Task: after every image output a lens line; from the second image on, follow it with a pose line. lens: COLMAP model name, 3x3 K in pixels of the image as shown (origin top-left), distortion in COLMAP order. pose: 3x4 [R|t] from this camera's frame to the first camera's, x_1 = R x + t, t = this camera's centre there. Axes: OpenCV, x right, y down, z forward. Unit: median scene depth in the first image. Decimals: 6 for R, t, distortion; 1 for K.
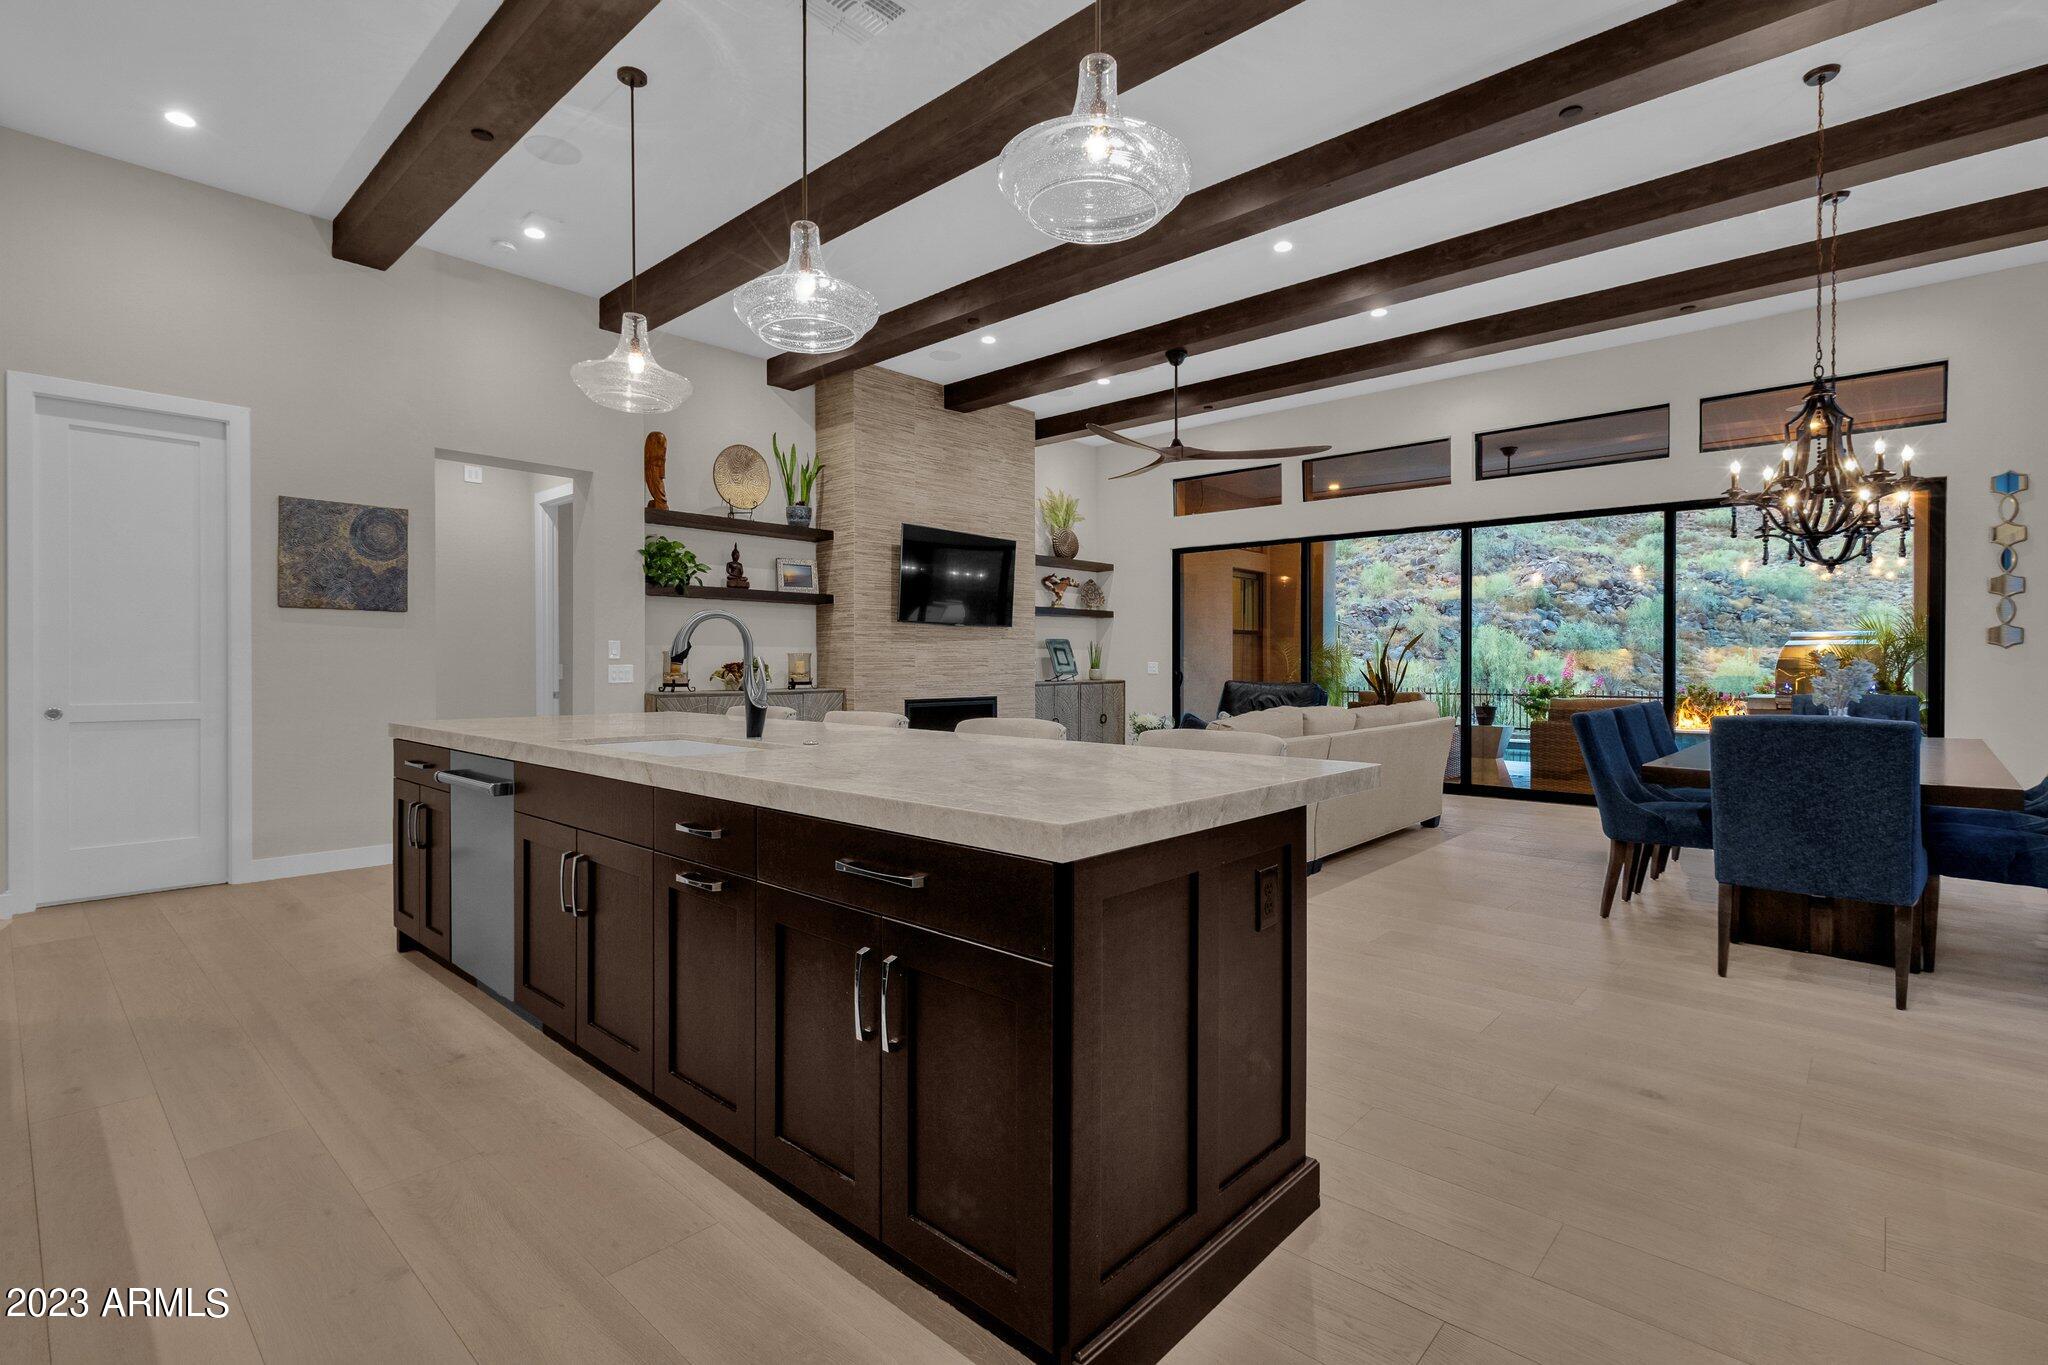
lens RADIAL K [[952.6, 0, 1025.2], [0, 952.6, 669.5], [0, 0, 1]] dist [0.003073, 0.000684]
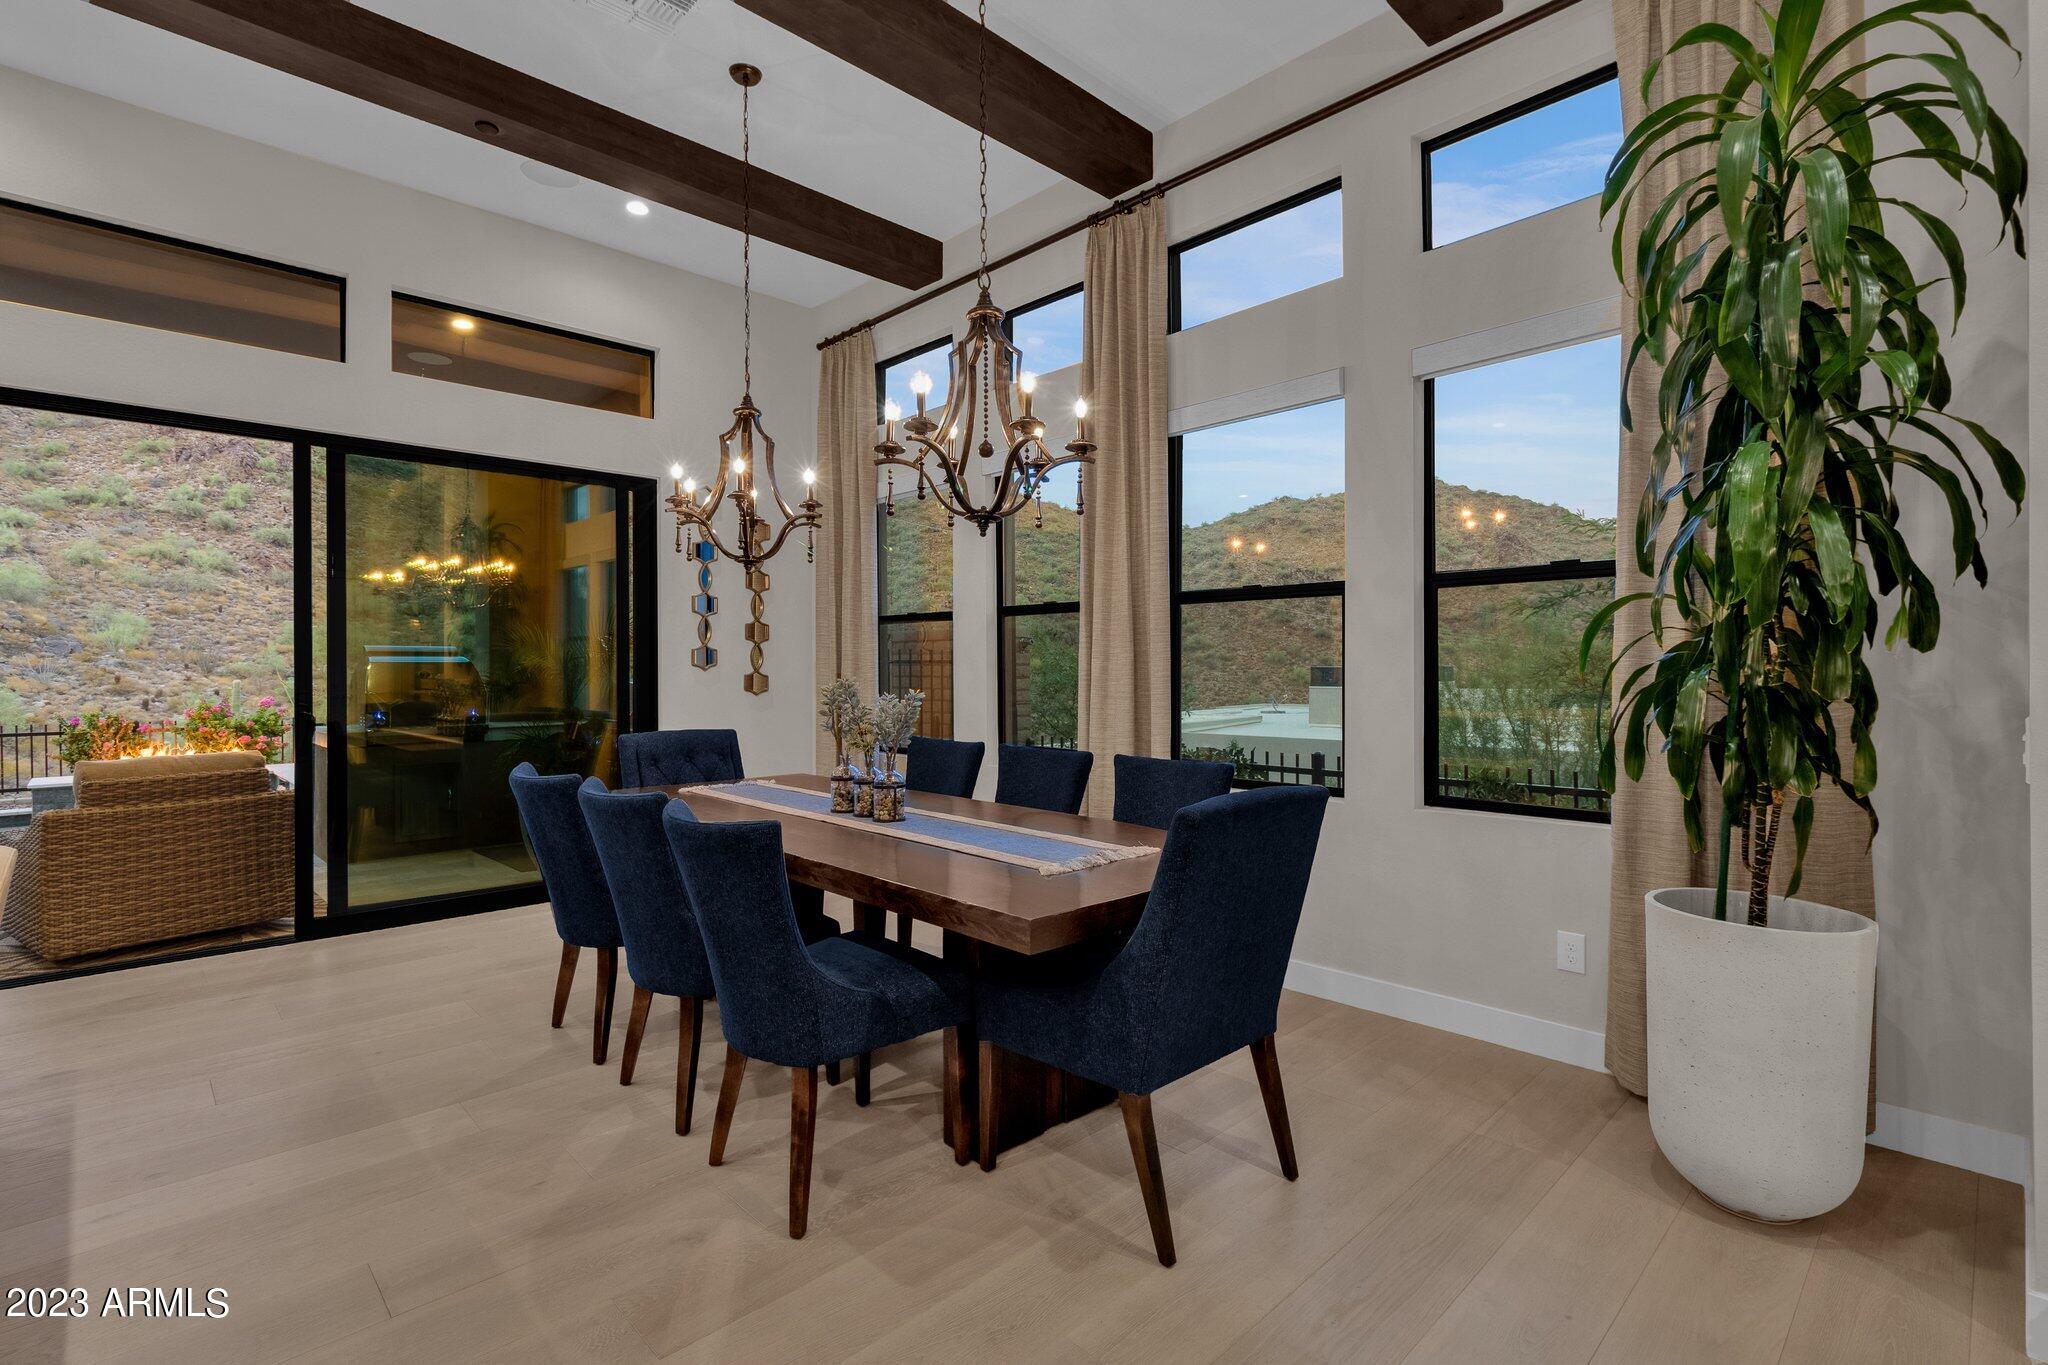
lens RADIAL K [[952.6, 0, 1025.2], [0, 952.6, 669.5], [0, 0, 1]] dist [0.003073, 0.000684]
pose [[0.068237, 0.000371, 0.997669, 0.055332], [0.010559, 0.999944, -0.001094, -0.011838], [-0.997613, 0.010610, 0.068229, 0.364177]]
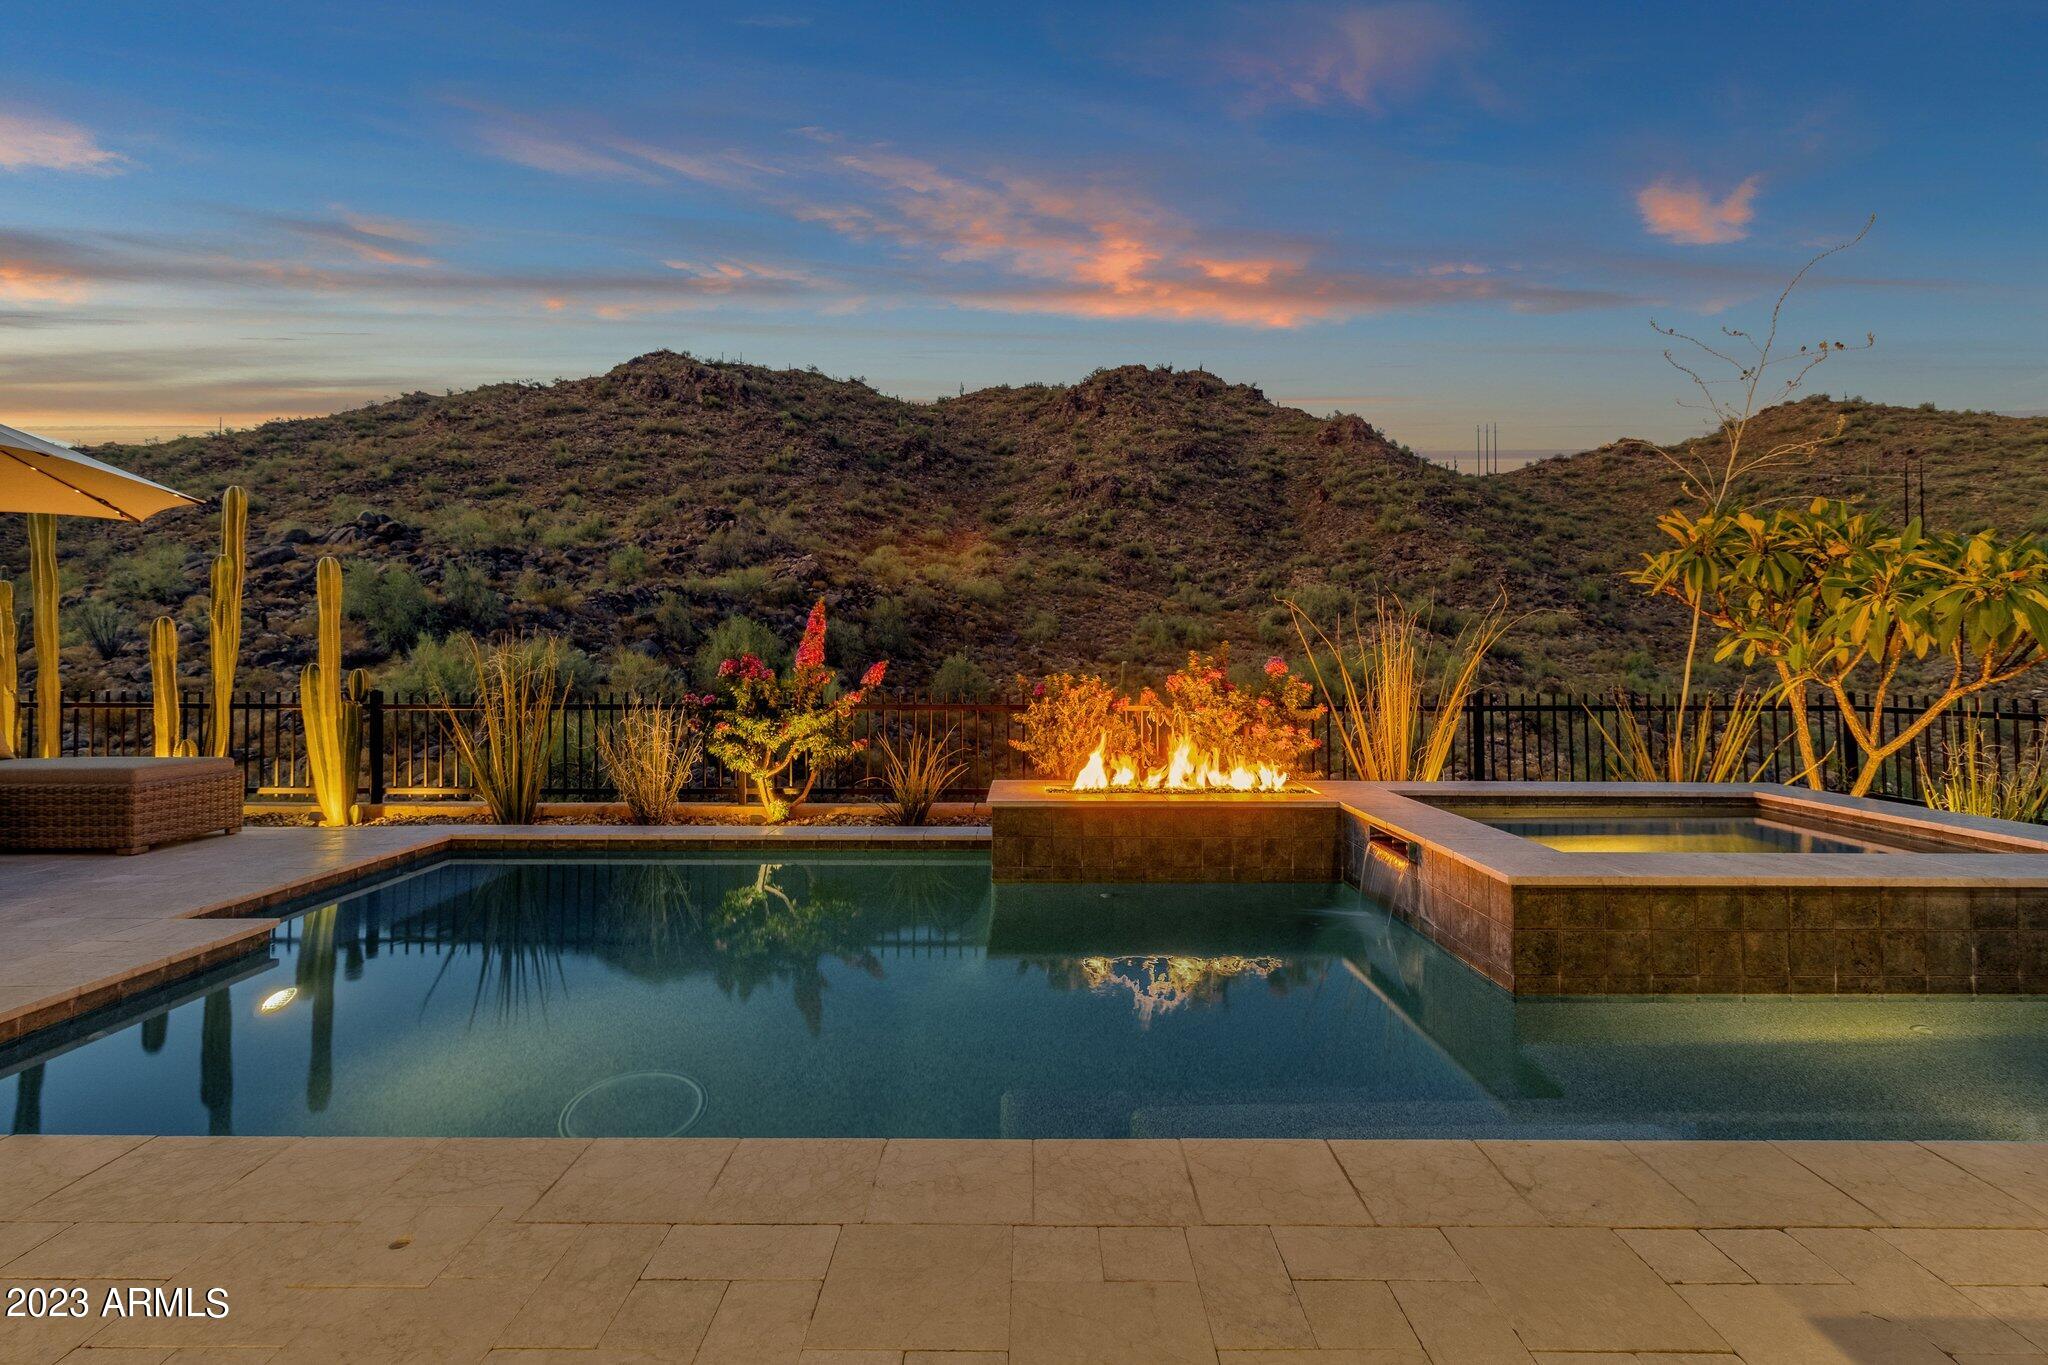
lens RADIAL K [[948.2, 0, 1030.1], [0, 948.2, 638.9], [0, 0, 1]] dist [-0.000366, 0.001346]
pose [[0.741292, 0.019068, 0.670912, 0.541856], [0.001969, 0.999530, -0.030584, 0.017460], [-0.671180, 0.023993, 0.740906, 0.935673]]
